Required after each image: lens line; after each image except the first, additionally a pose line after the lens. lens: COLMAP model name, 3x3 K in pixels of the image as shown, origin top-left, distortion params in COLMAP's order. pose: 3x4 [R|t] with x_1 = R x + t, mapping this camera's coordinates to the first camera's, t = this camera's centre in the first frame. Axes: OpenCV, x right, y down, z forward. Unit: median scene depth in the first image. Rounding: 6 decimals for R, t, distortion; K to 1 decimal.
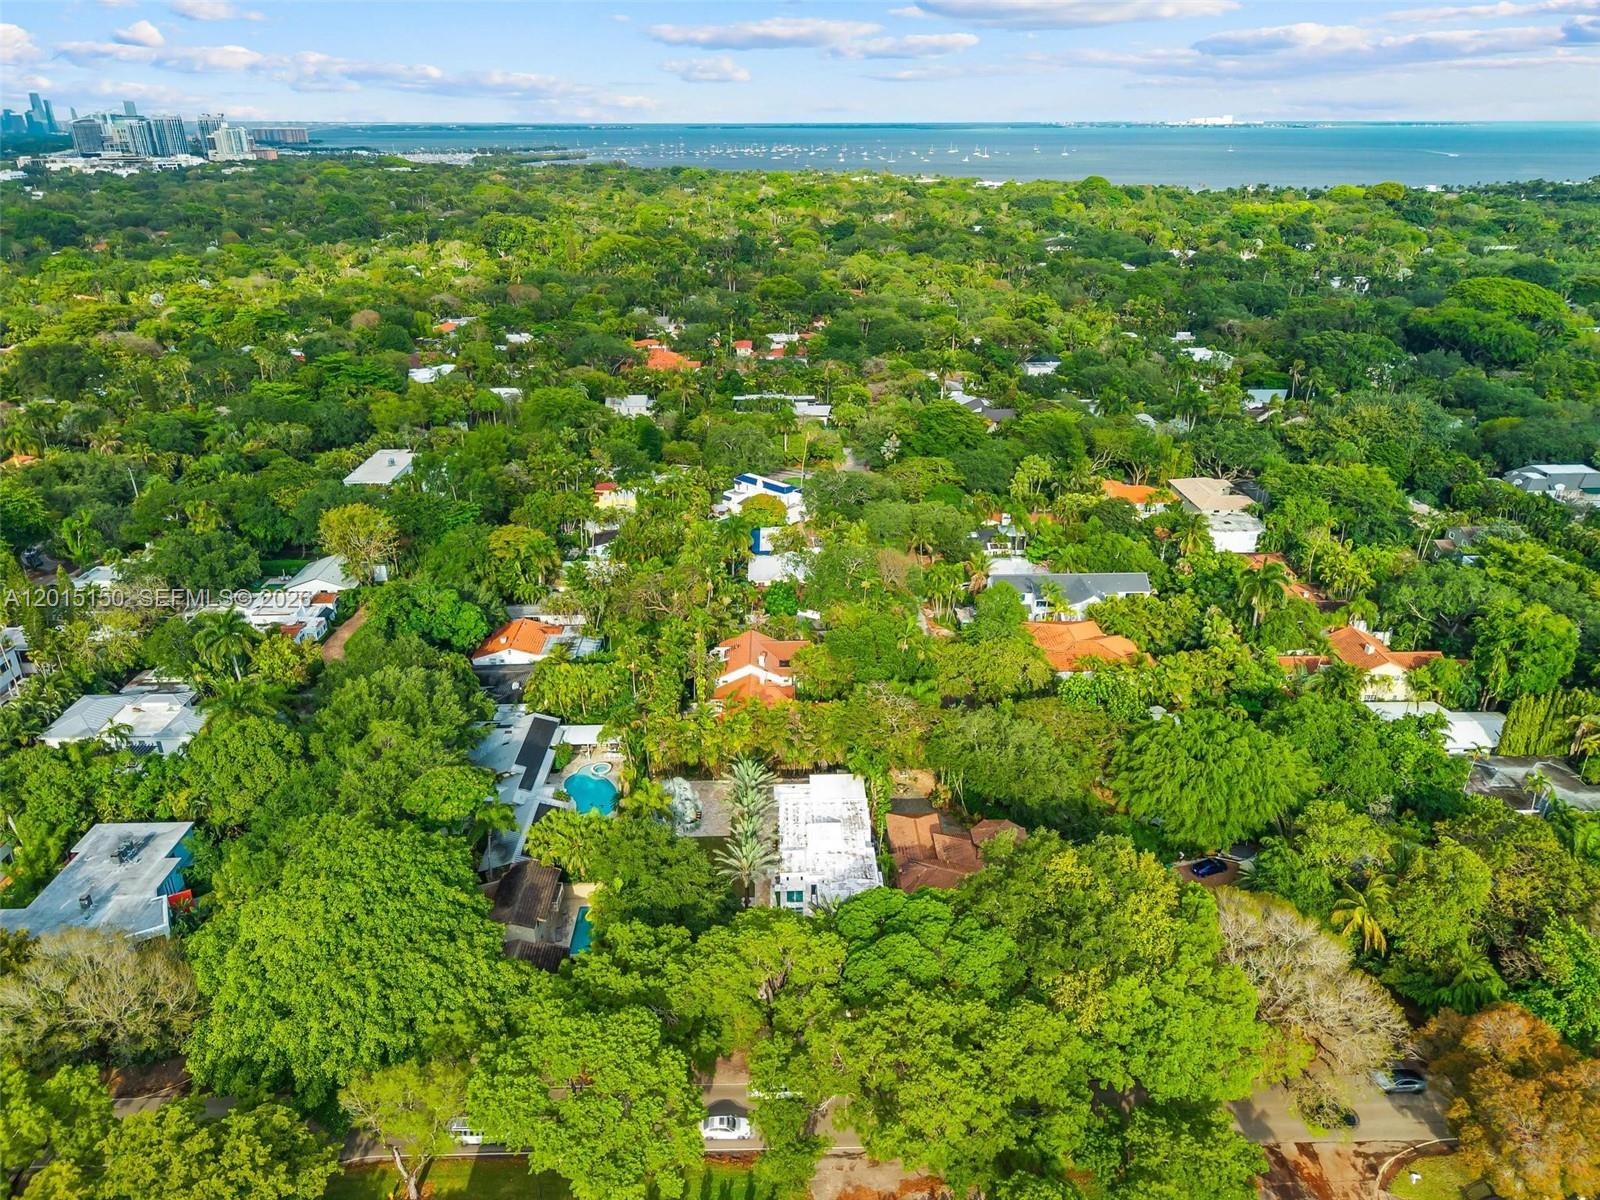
lens RADIAL K [[1060.2, 0, 800.0], [0, 1060.2, 600.0], [0, 0, 1]] dist [0.044374, -0.077234]
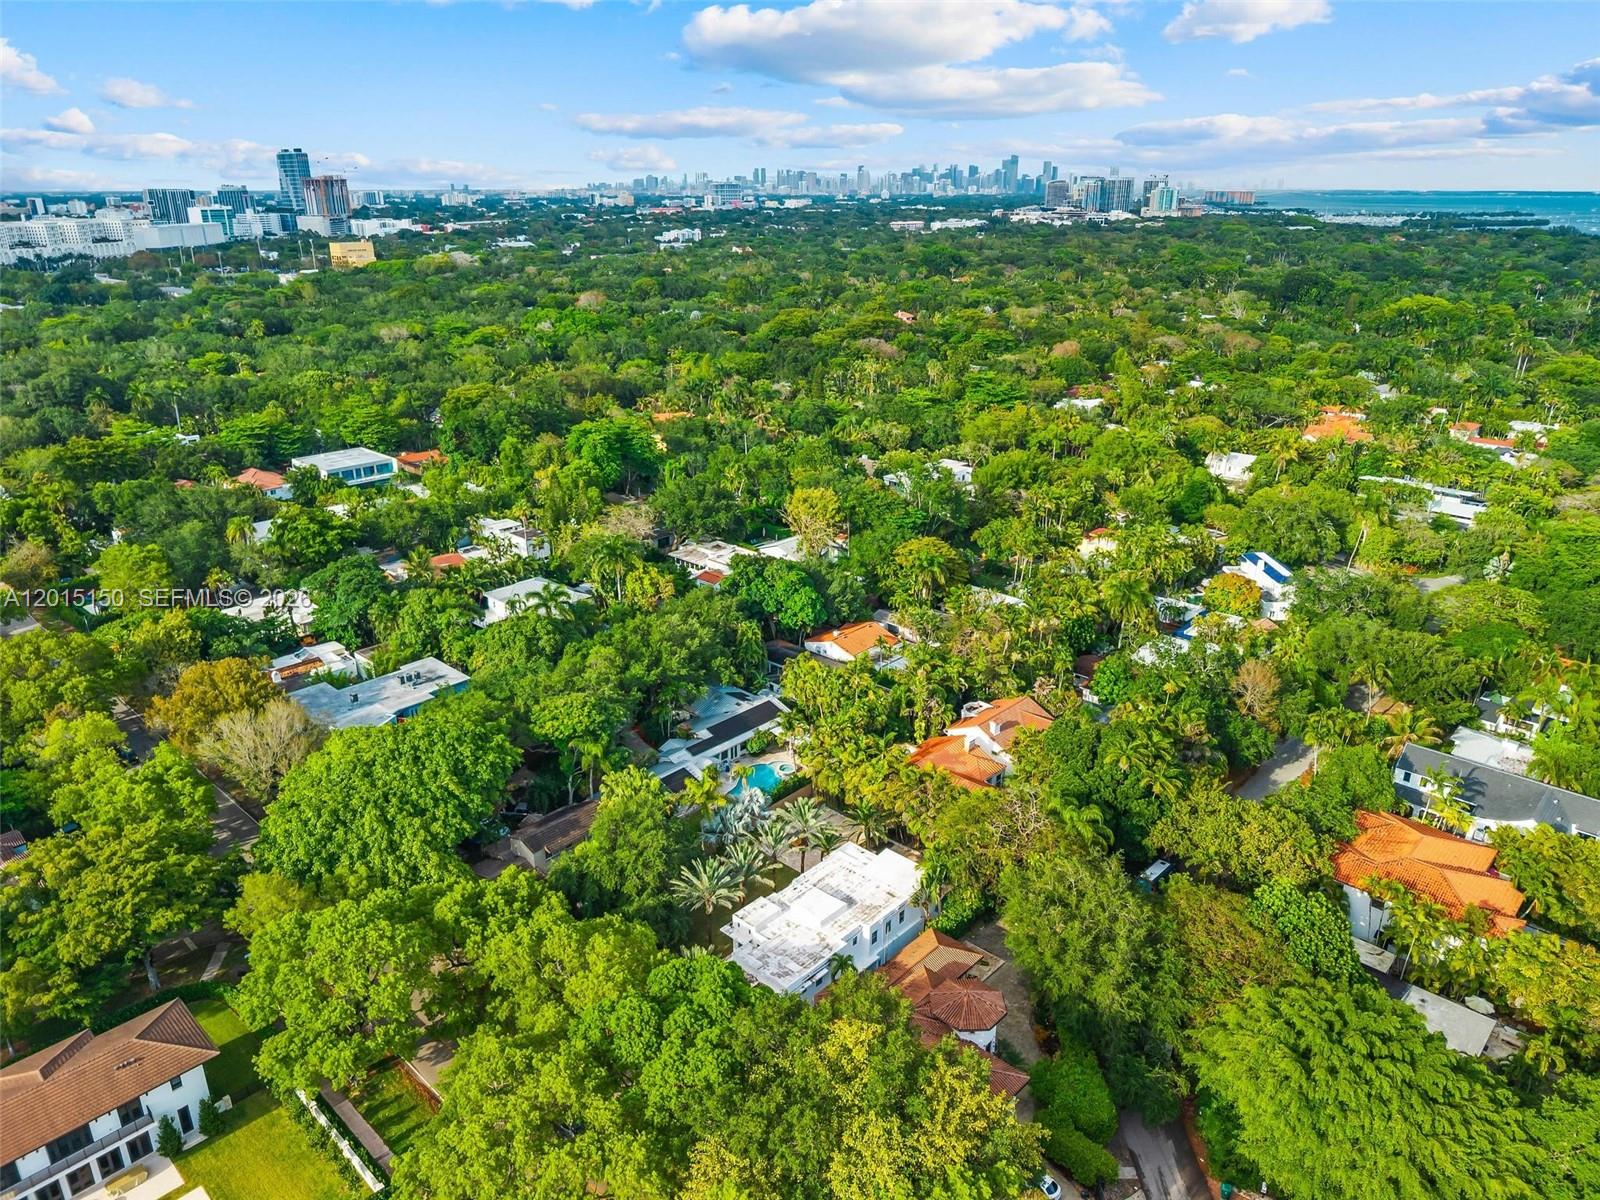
lens RADIAL K [[1060.2, 0, 800.0], [0, 1060.2, 600.0], [0, 0, 1]] dist [0.044374, -0.077234]
pose [[0.710443, 0.248415, -0.658453, 0.330011], [-0.280999, 0.957941, 0.058217, -0.039816], [0.645221, 0.143665, 0.750367, 0.189928]]
